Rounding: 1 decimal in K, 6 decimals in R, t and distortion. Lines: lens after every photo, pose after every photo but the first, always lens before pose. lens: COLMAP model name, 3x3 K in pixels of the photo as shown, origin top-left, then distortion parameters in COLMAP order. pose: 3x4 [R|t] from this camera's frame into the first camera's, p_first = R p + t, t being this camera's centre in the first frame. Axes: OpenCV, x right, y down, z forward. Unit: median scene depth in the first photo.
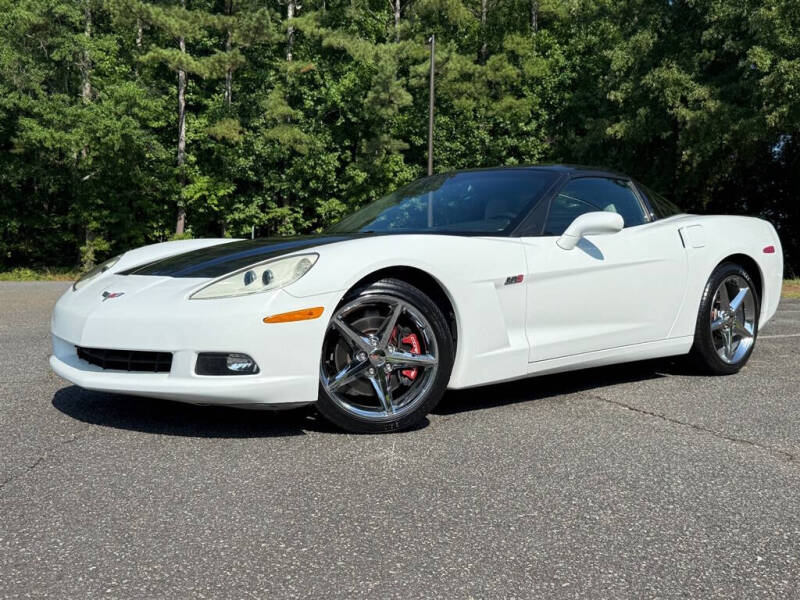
lens RADIAL K [[939.0, 0, 398.3], [0, 939.0, 308.3], [0, 0, 1]] dist [0.221071, -0.534760]
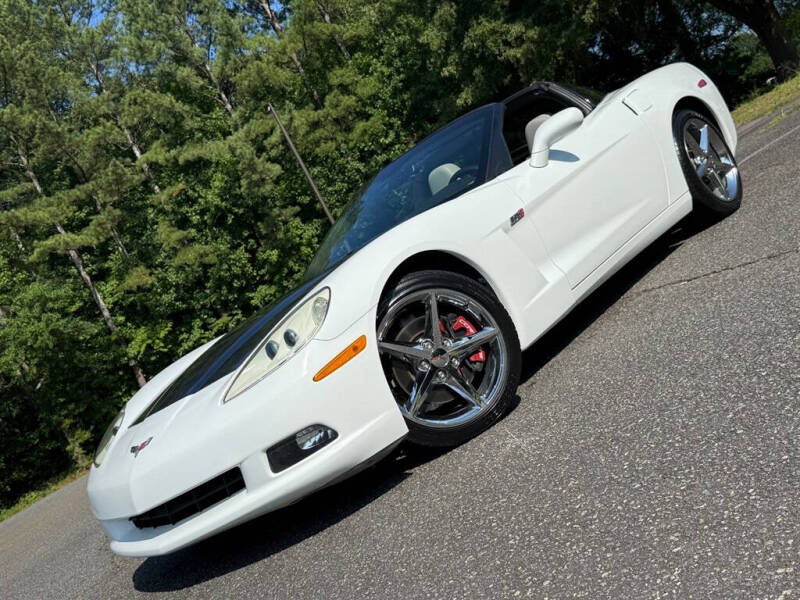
lens RADIAL K [[880.1, 0, 398.2], [0, 880.1, 306.9], [0, 0, 1]] dist [0.225781, -0.560485]
pose [[0.869790, -0.489589, 0.061384, -0.007609], [0.491577, 0.870554, -0.022067, 0.000834], [-0.042634, 0.049369, 0.997870, 0.014693]]
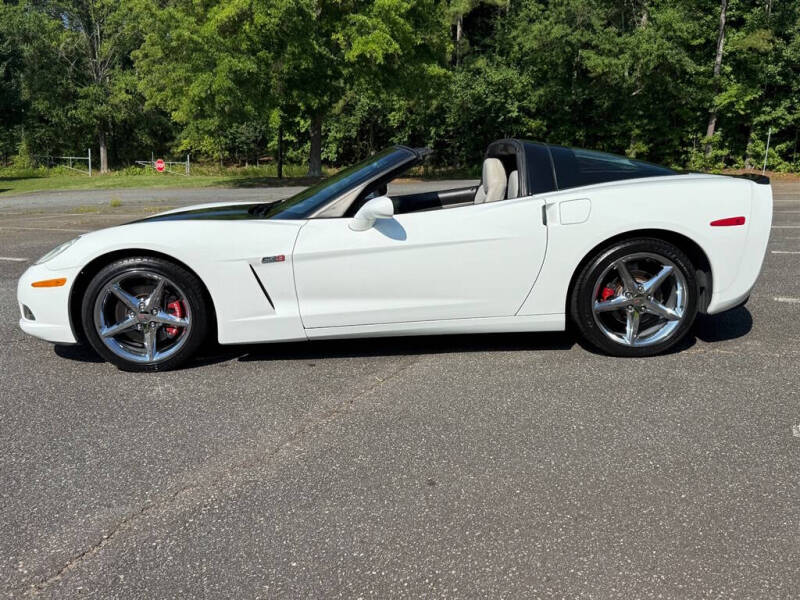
lens RADIAL K [[728.5, 0, 397.4], [0, 728.5, 311.9], [0, 0, 1]] dist [0.045738, -0.089276]
pose [[0.760812, 0.126208, -0.636582, 0.083989], [-0.019856, 0.984975, 0.171549, -0.012640], [0.648668, -0.117877, 0.751887, 0.042302]]
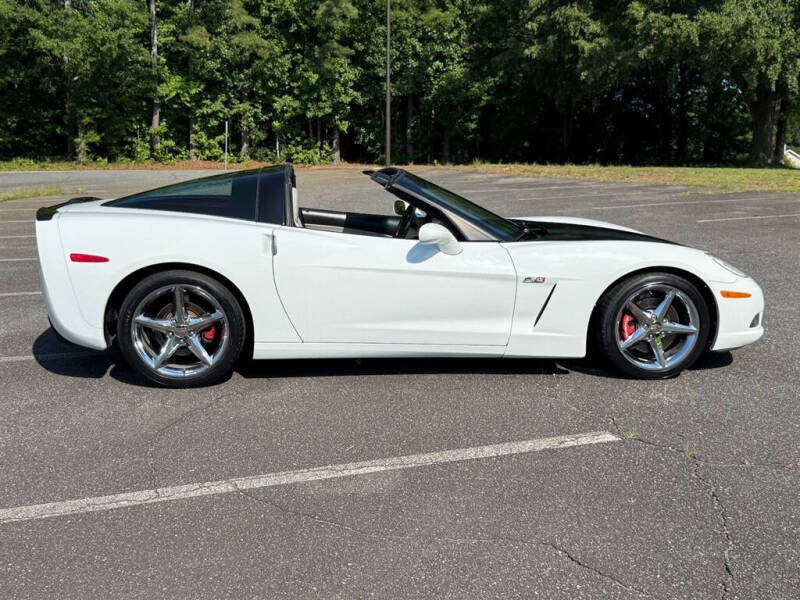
lens RADIAL K [[939.0, 0, 398.3], [0, 939.0, 308.3], [0, 0, 1]] dist [0.221071, -0.534760]
pose [[0.991761, -0.030995, 0.124293, -0.091361], [0.014883, 0.991596, 0.128517, -0.003721], [-0.127232, -0.125609, 0.983887, -0.228598]]
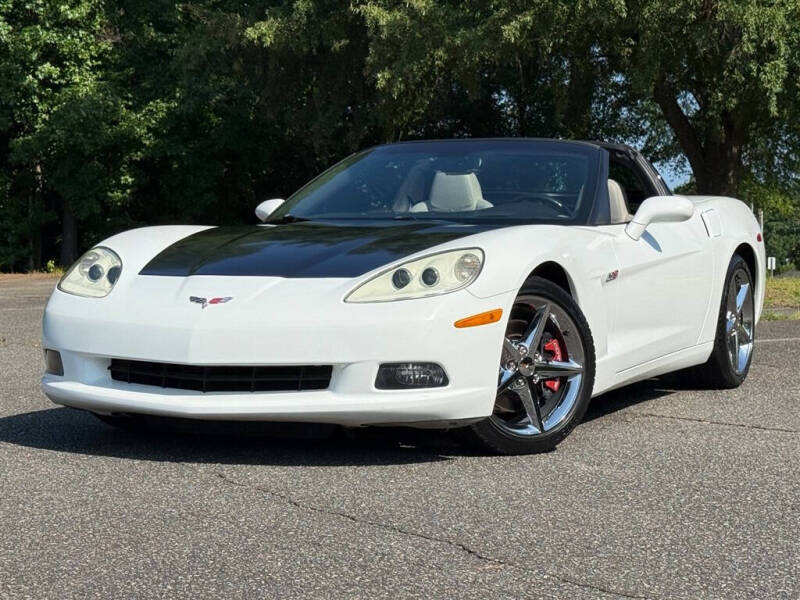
lens RADIAL K [[1716.3, 0, 400.0], [0, 1716.3, 300.0], [0, 0, 1]] dist [0.058999, 0.234234]
pose [[0.930813, -0.016238, 0.365134, -0.064399], [0.022474, 0.999665, -0.012834, 0.000744], [-0.364804, 0.020152, 0.930866, -0.039767]]
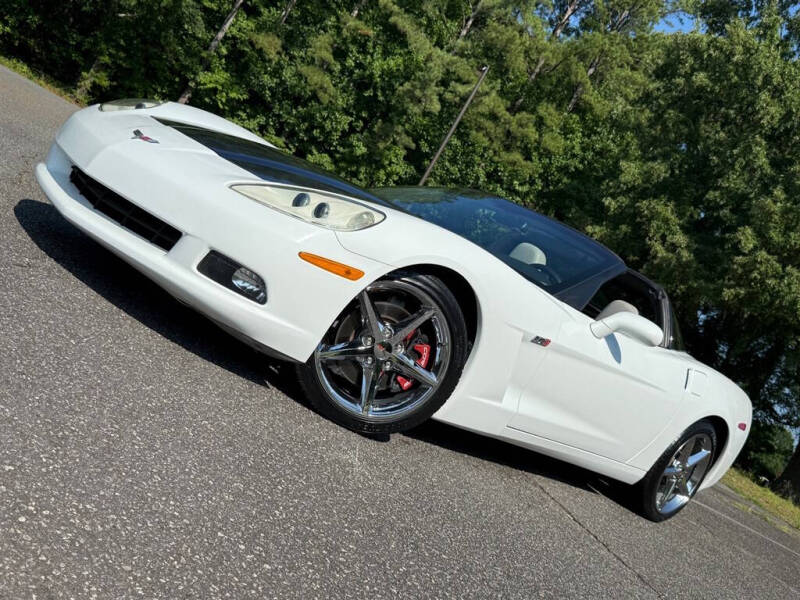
lens RADIAL K [[880.1, 0, 398.2], [0, 880.1, 306.9], [0, 0, 1]] dist [0.225781, -0.560485]
pose [[0.871733, 0.481355, 0.091532, -0.009490], [-0.482624, 0.875779, -0.009197, 0.001577], [-0.084589, -0.036158, 0.995760, 0.015884]]
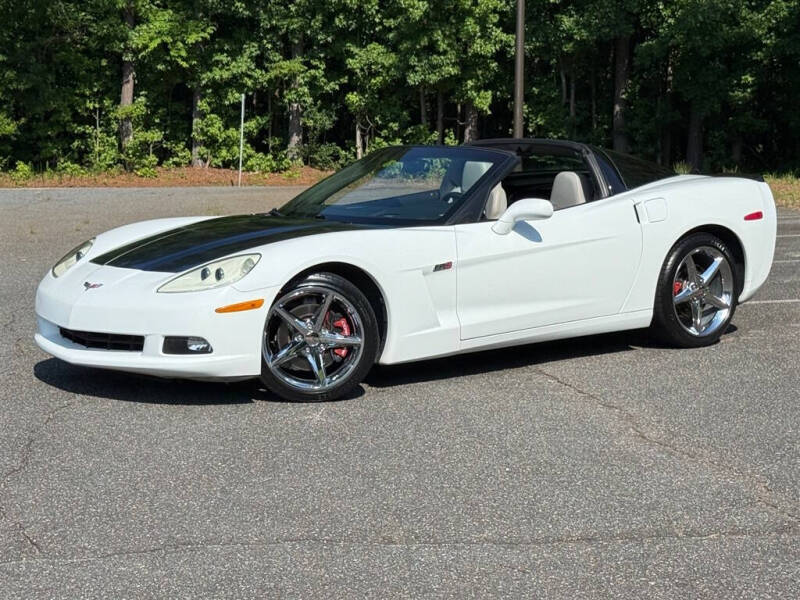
lens RADIAL K [[1694.3, 0, 400.0], [0, 1694.3, 300.0], [0, 0, 1]] dist [0.175948, -0.086820]
pose [[0.997757, -0.003856, -0.066828, 0.021078], [0.007398, 0.998576, 0.052842, -0.009938], [0.066529, -0.053217, 0.996364, -0.102693]]
